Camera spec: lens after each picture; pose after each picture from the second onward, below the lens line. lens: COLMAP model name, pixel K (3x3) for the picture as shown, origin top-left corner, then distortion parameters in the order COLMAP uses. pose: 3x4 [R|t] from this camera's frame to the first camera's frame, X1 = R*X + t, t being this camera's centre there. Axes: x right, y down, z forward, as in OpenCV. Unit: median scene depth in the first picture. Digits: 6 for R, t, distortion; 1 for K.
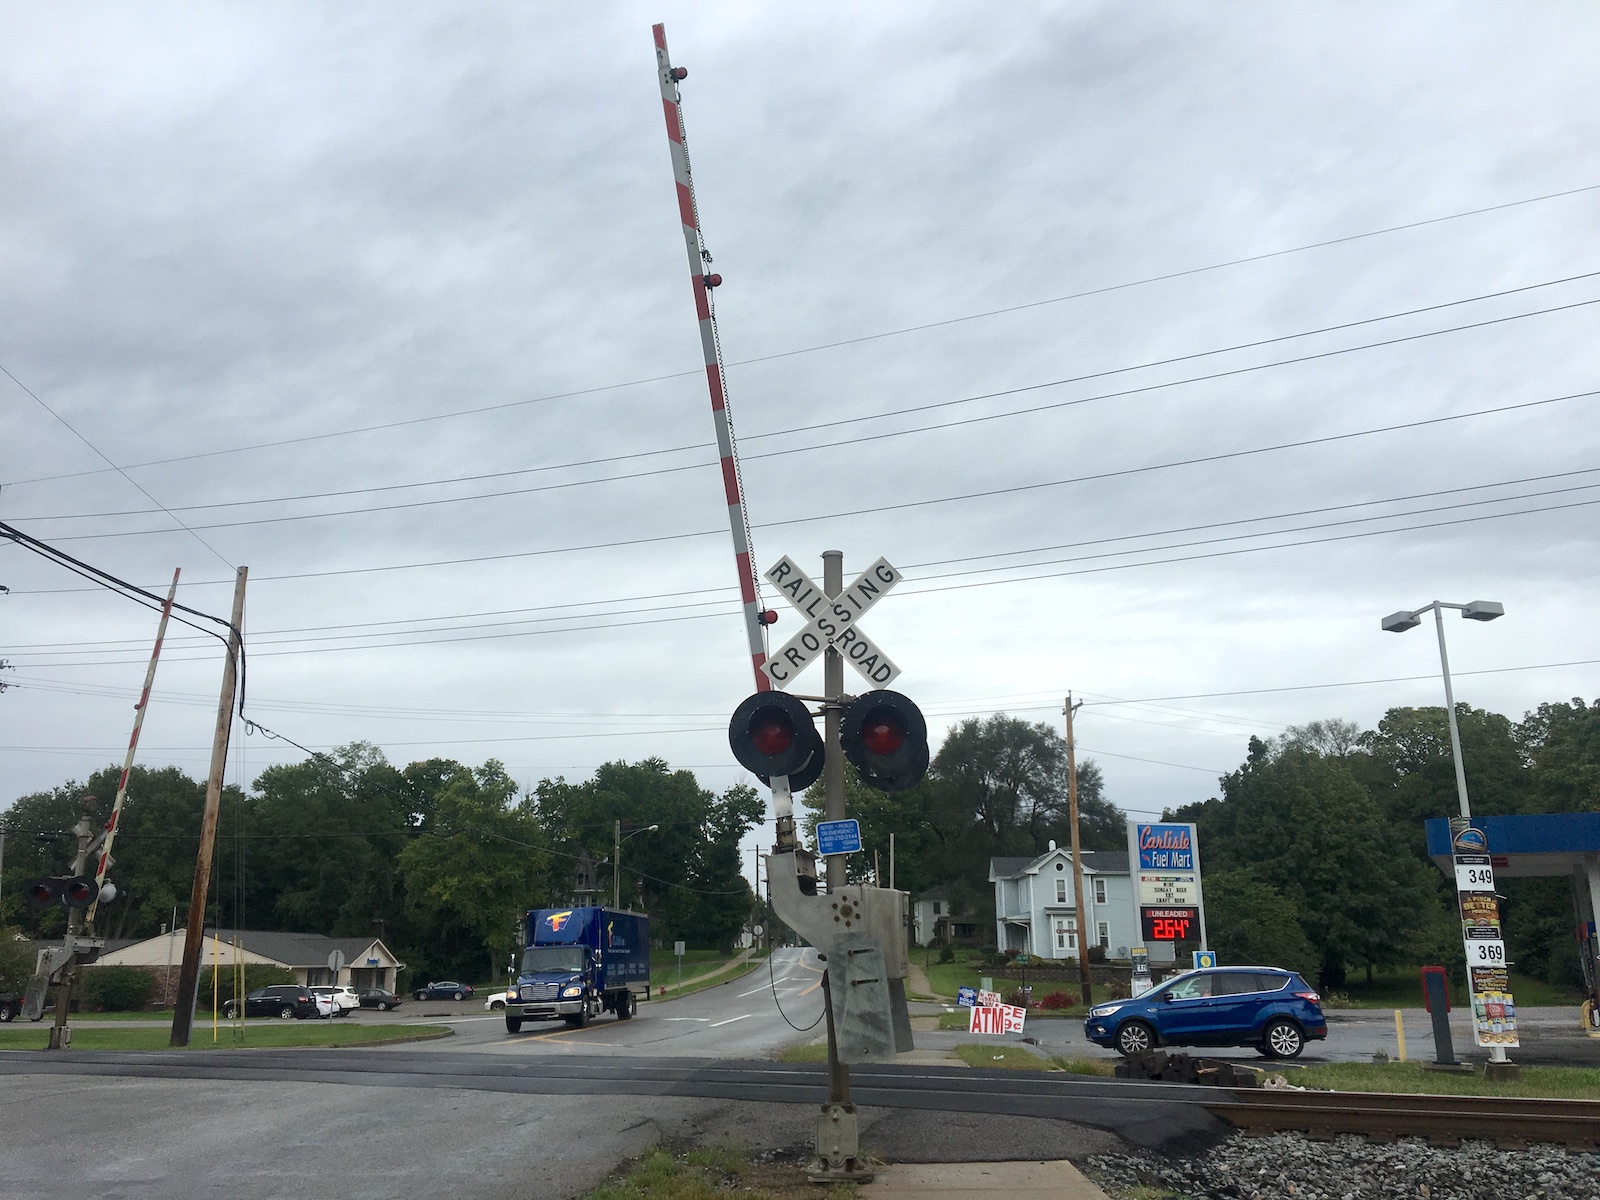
lens RADIAL K [[1341.8, 0, 757.8], [0, 1341.8, 605.2], [0, 0, 1]] dist [0.112516, -0.193085]
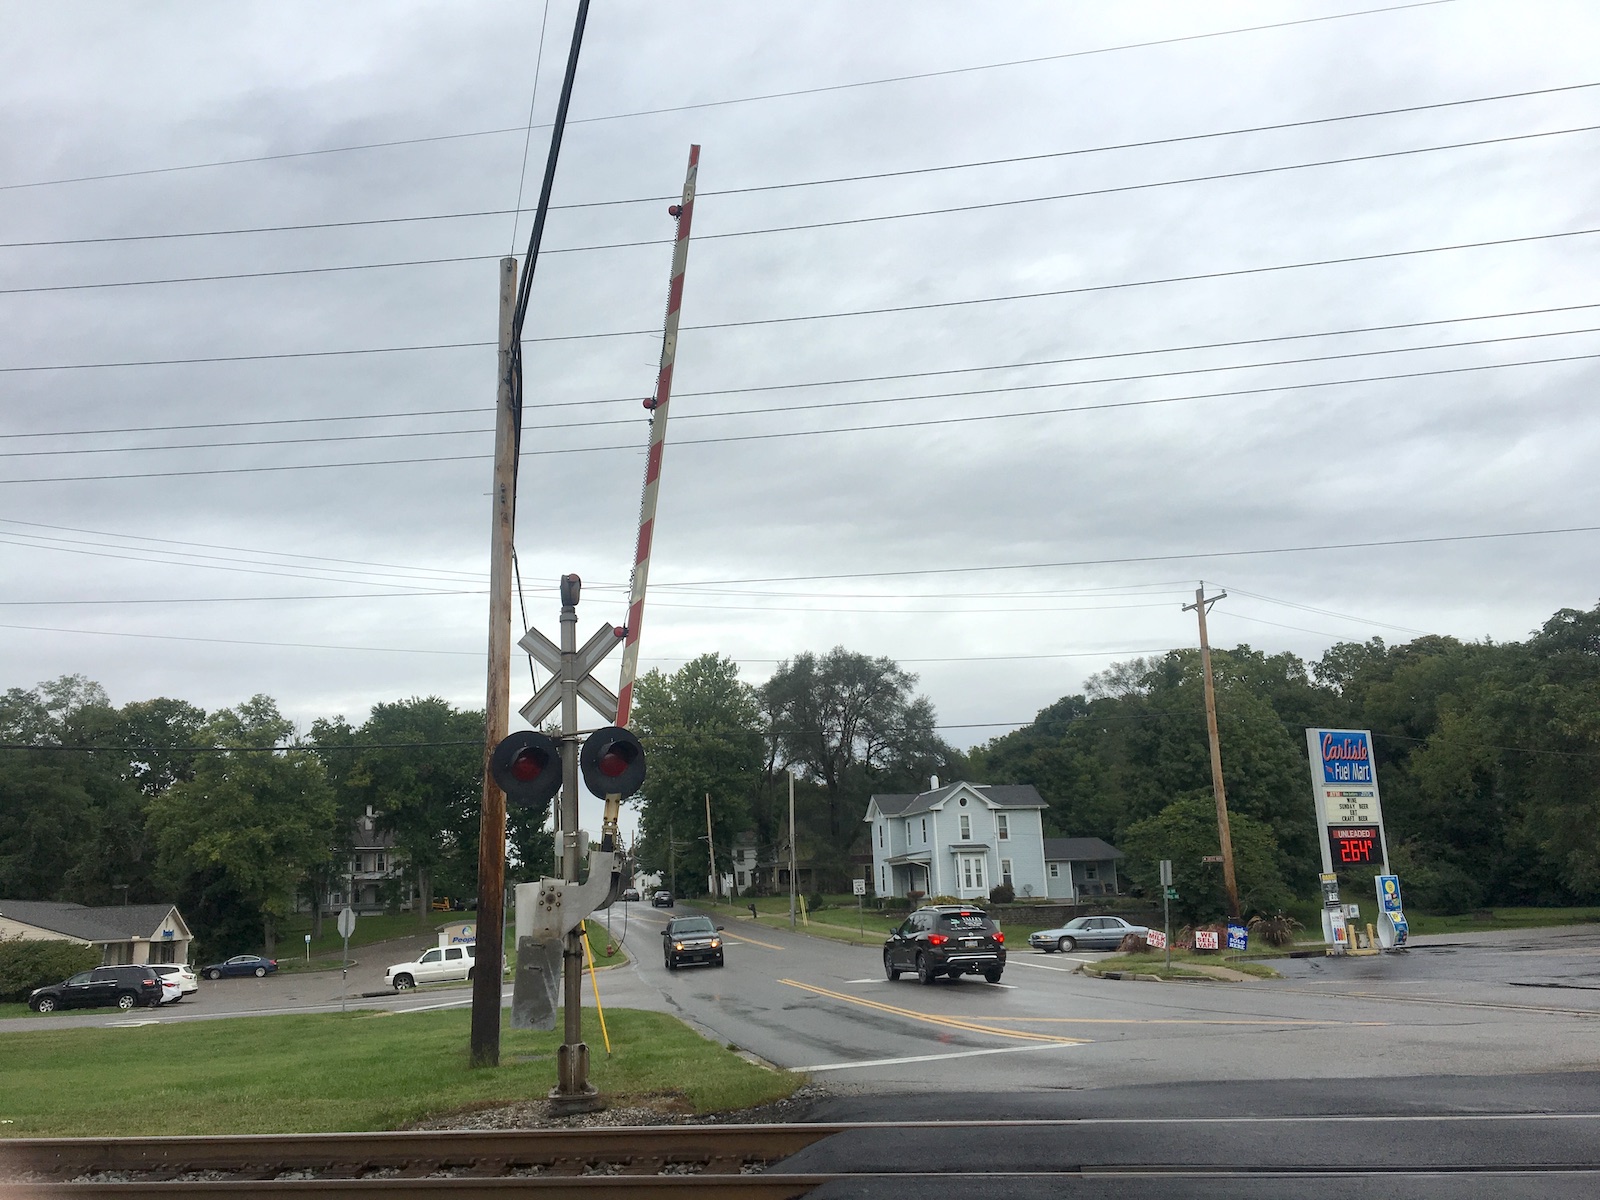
lens RADIAL K [[1341.8, 0, 757.8], [0, 1341.8, 605.2], [0, 0, 1]] dist [0.112516, -0.193085]
pose [[0.967941, 0.020661, 0.250328, -0.198776], [-0.028090, 0.999264, 0.026140, 0.049356], [-0.249604, -0.032333, 0.967808, 0.184246]]
